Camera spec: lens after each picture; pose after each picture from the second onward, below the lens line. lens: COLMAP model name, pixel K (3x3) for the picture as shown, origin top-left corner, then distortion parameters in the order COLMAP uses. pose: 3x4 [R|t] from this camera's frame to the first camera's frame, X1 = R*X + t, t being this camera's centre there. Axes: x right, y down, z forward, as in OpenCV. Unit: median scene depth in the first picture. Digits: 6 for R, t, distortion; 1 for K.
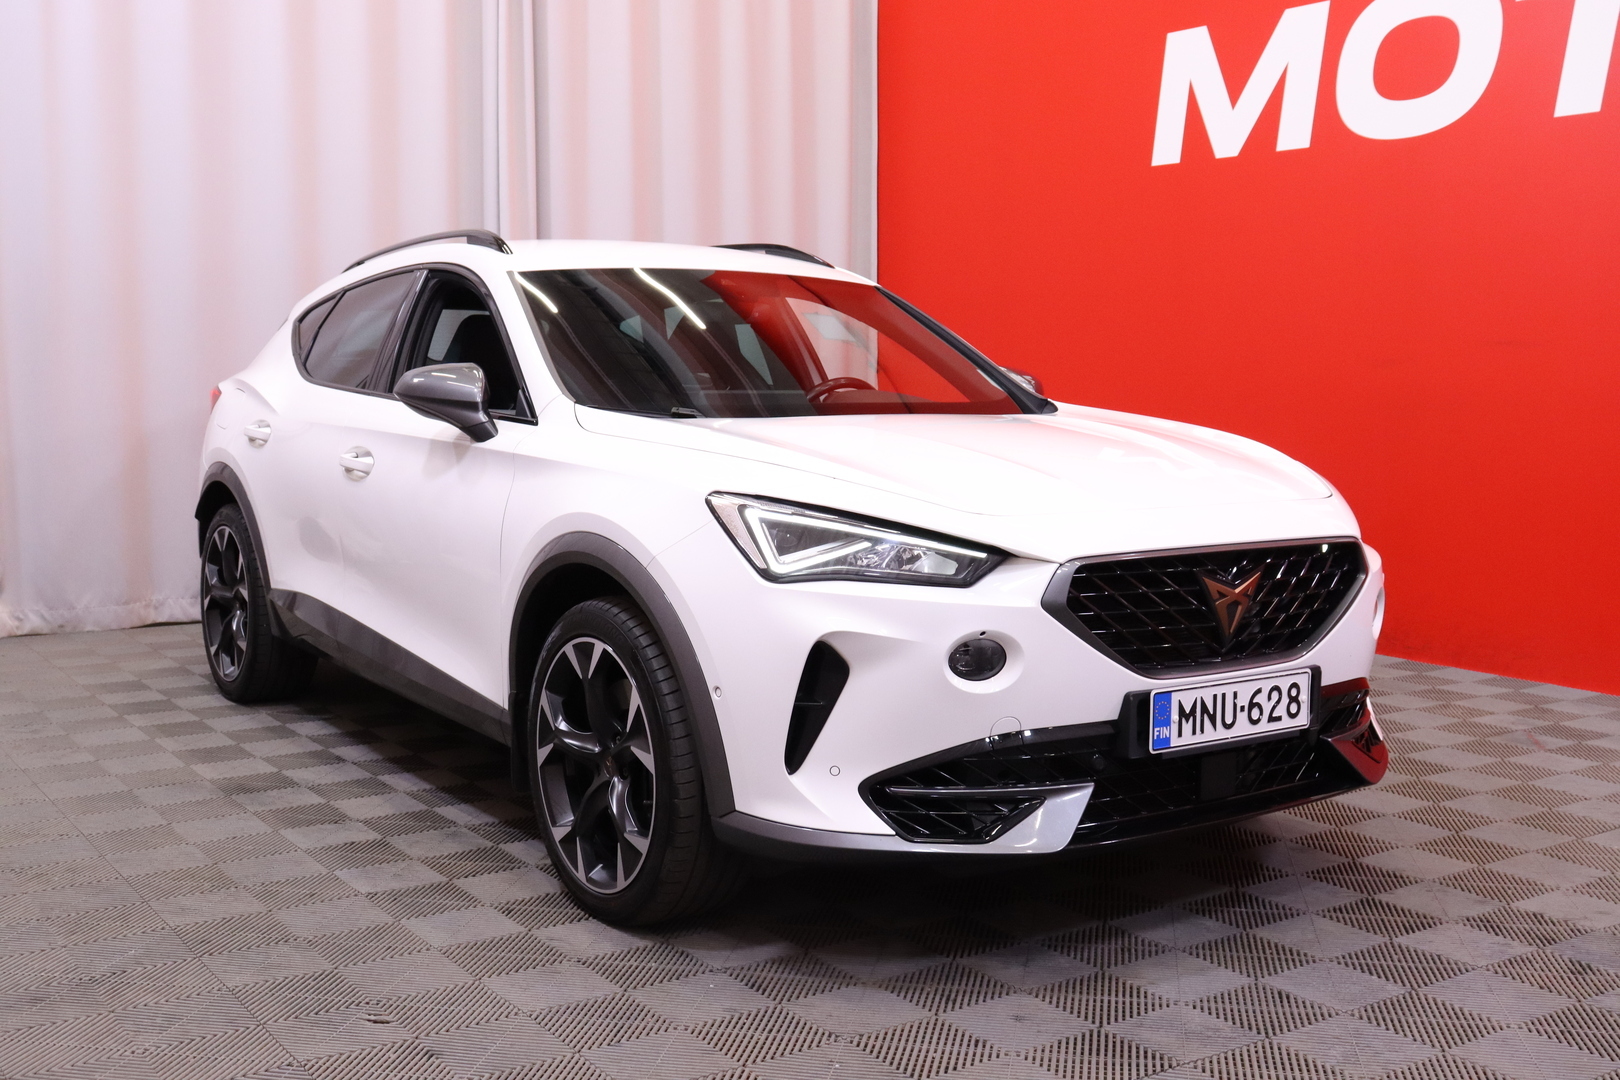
lens RADIAL K [[1712.6, 0, 810.0], [0, 1712.6, 540.0], [0, 0, 1]] dist [-0.081714, 0.004848]
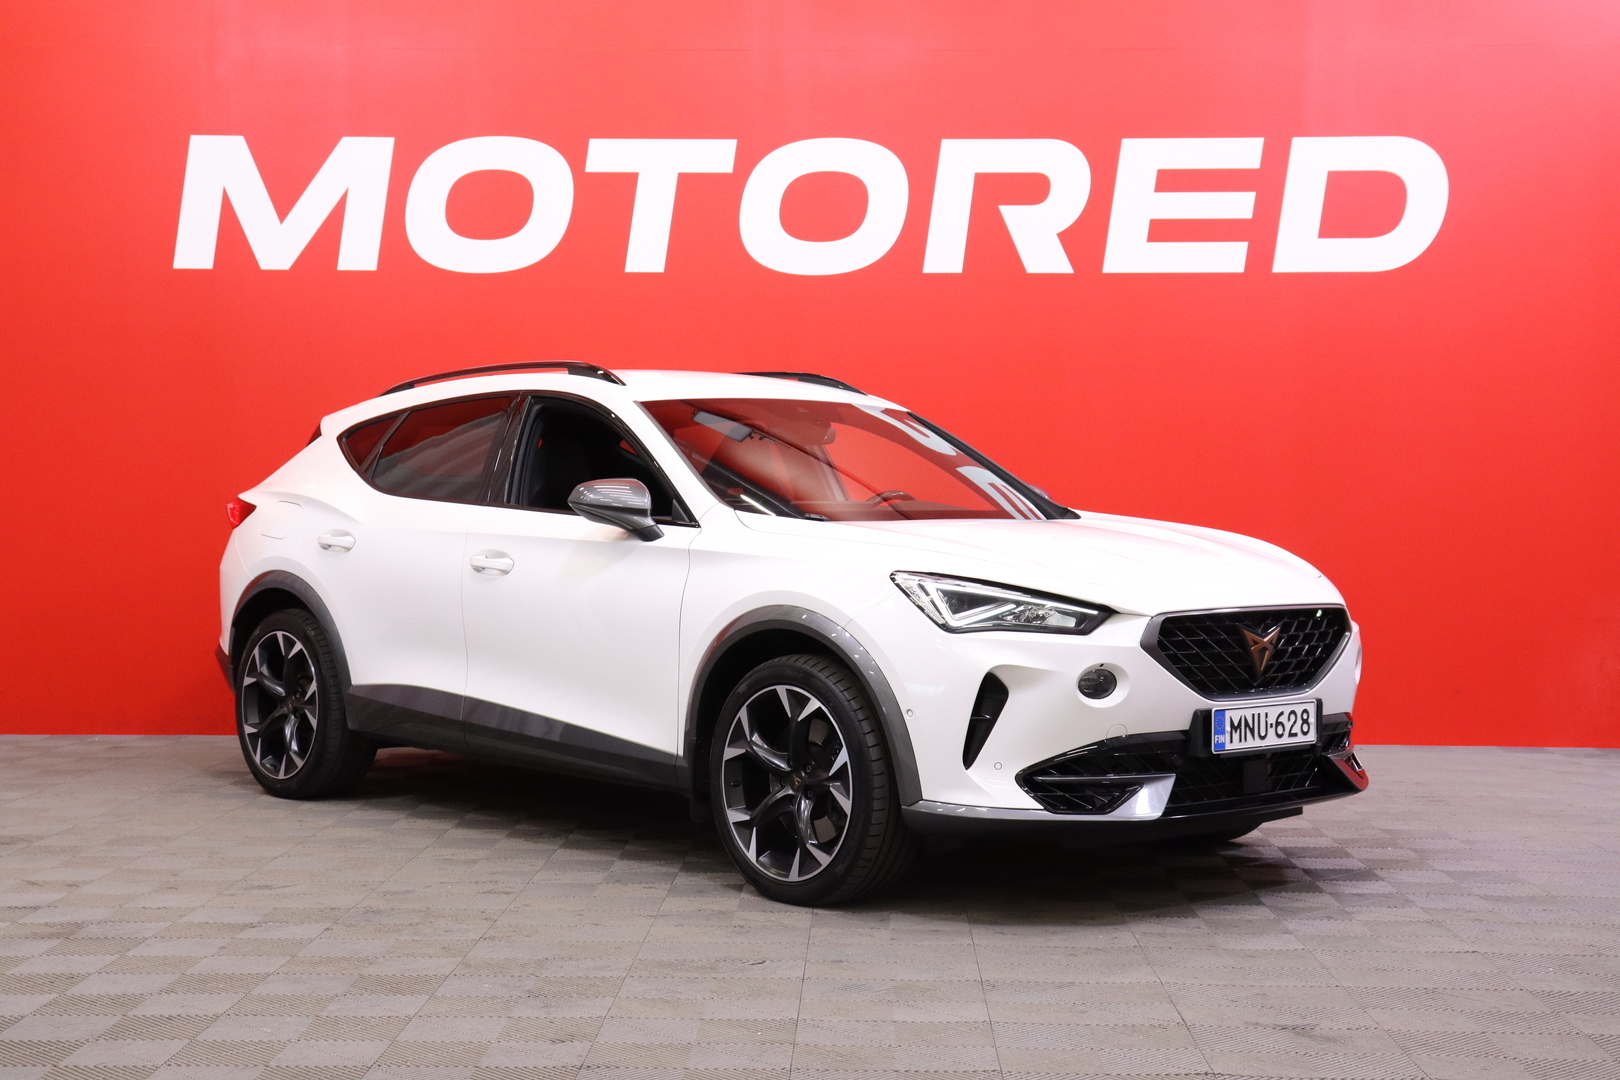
lens RADIAL K [[2393.8, 0, 810.0], [0, 2393.8, 540.0], [0, 0, 1]] dist [0.023204, 0.010503]
pose [[0.990328, -0.004586, 0.138672, -0.391718], [0.015319, 0.996958, -0.076426, 0.093098], [-0.137899, 0.077811, 0.987385, -0.894391]]
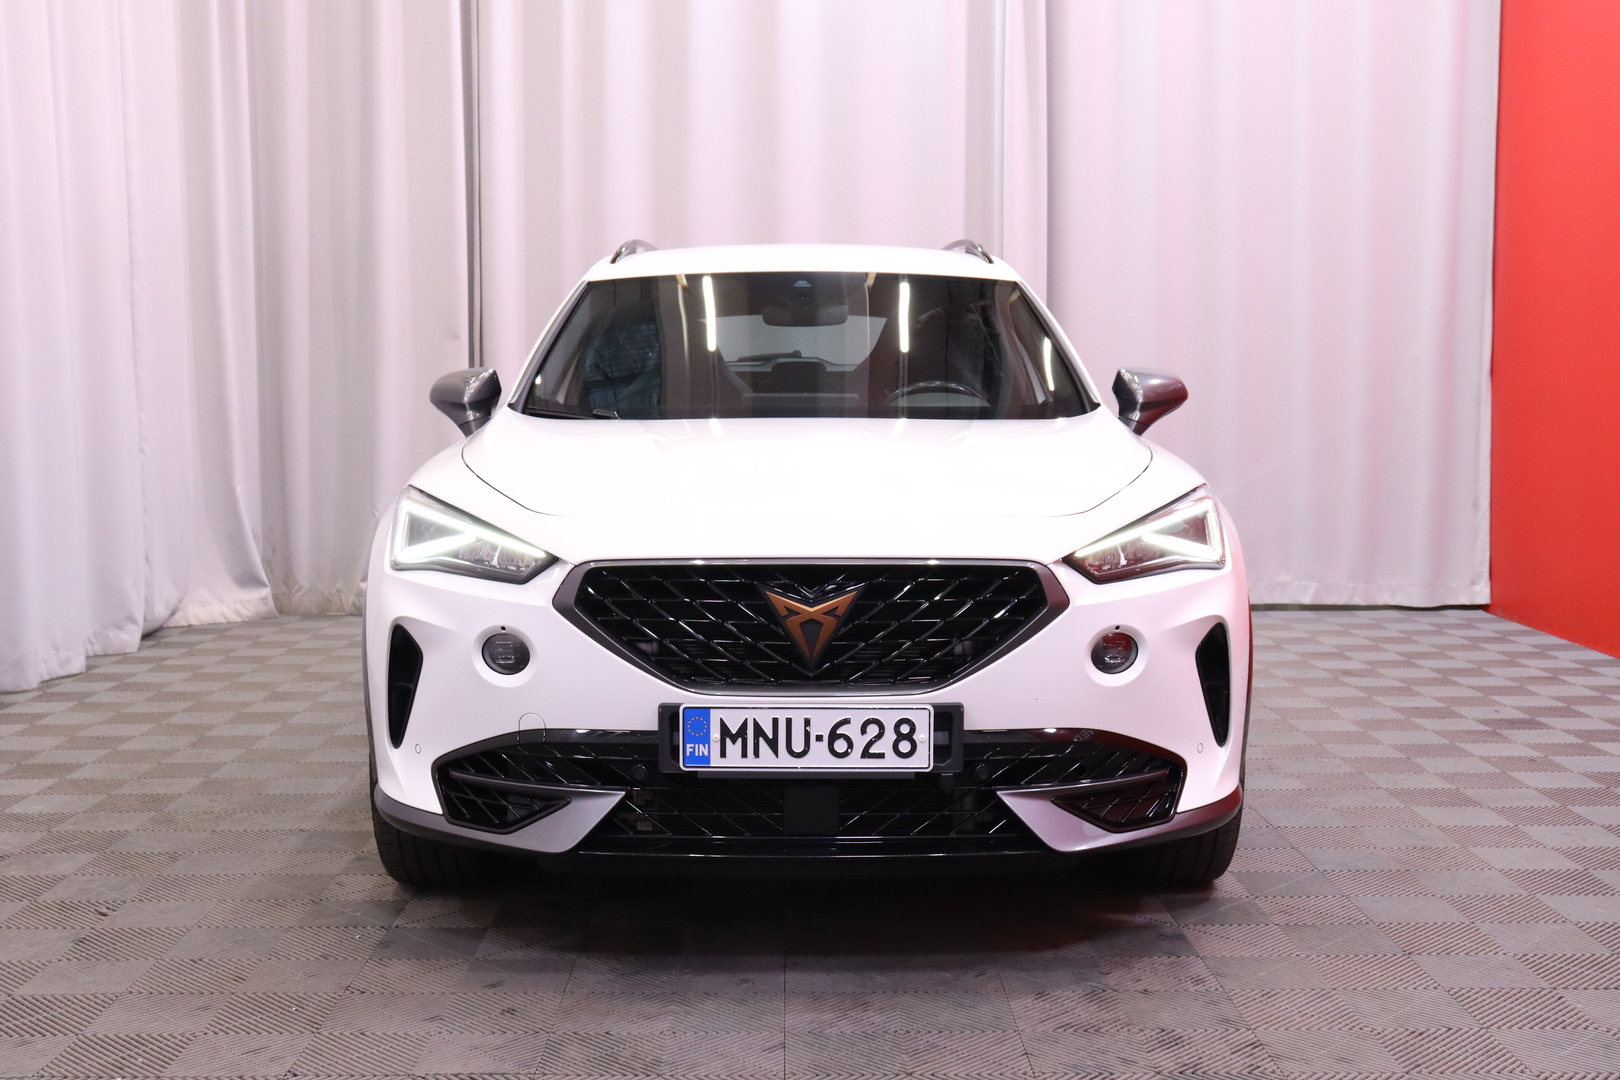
lens RADIAL K [[1866.0, 0, 810.0], [0, 1866.0, 540.0], [0, 0, 1]] dist [-0.043471, -0.015278]
pose [[0.831864, 0.045519, -0.553110, 0.812569], [-0.051556, 0.998659, 0.004647, -0.012269], [0.552580, 0.024650, 0.833096, 0.158004]]
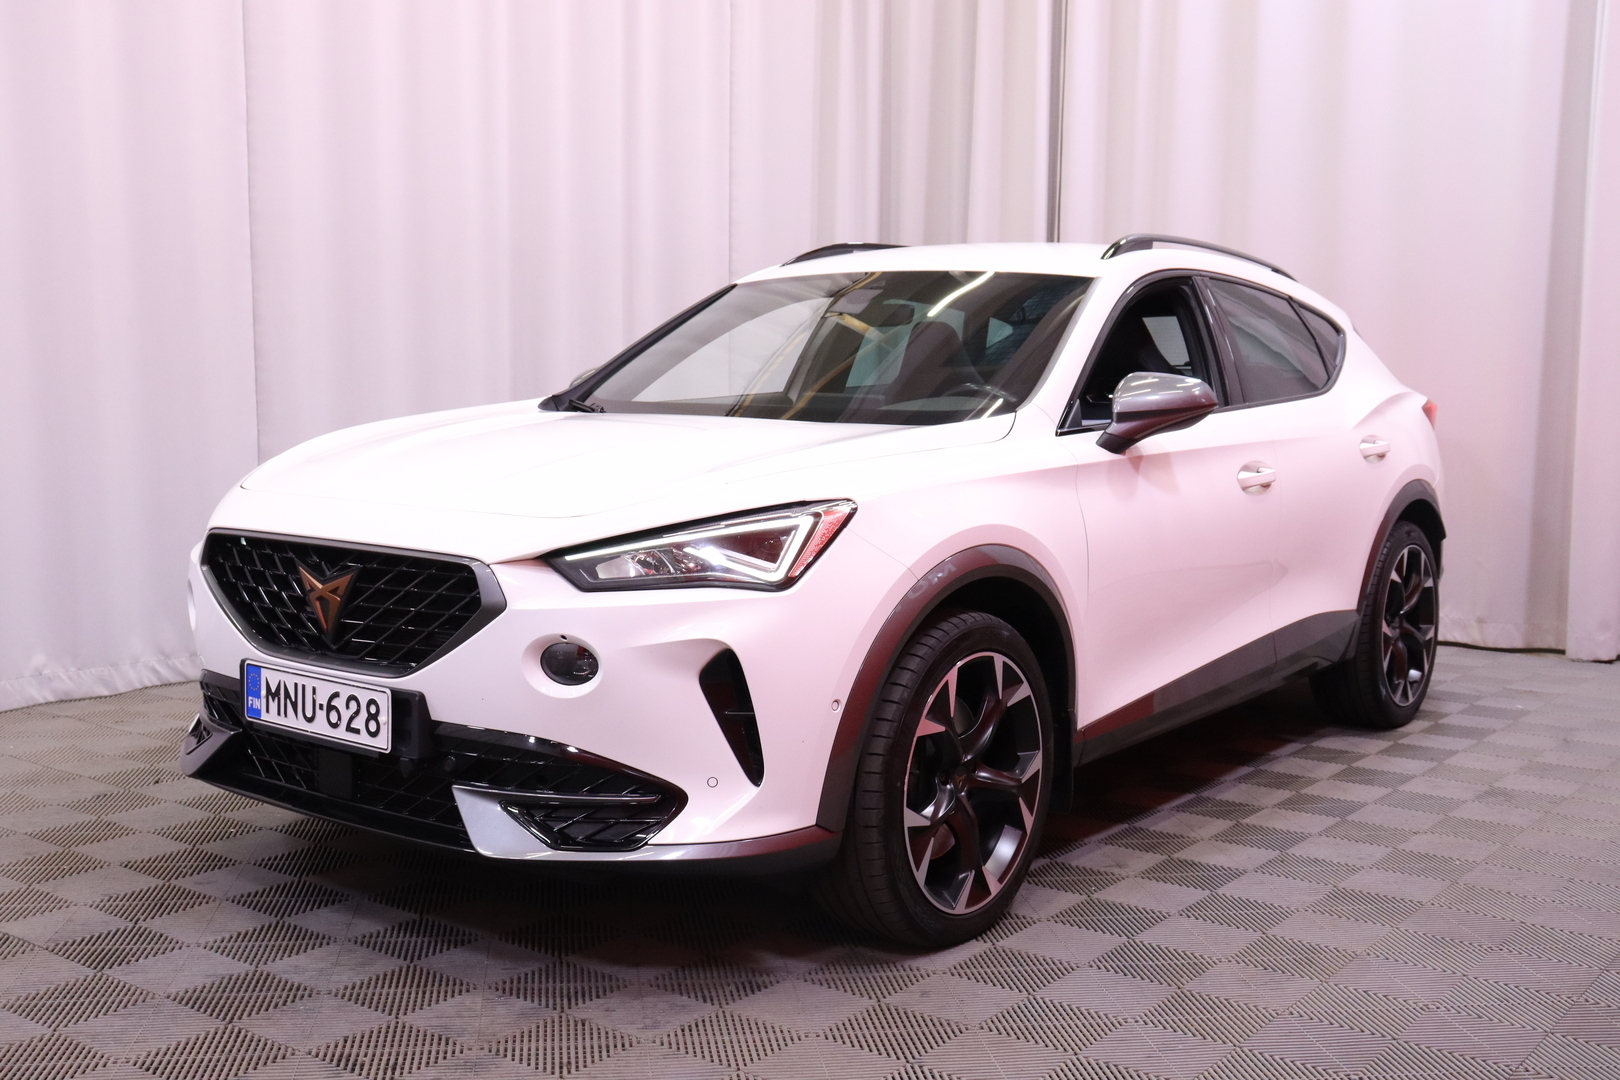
lens RADIAL K [[1788.3, 0, 810.0], [0, 1788.3, 540.0], [0, 0, 1]] dist [-0.074755, 0.030836]
pose [[0.316451, 0.095747, -0.943764, 1.326095], [-0.109537, 0.991926, 0.063905, -0.095321], [0.942263, 0.083154, 0.324384, 0.937030]]
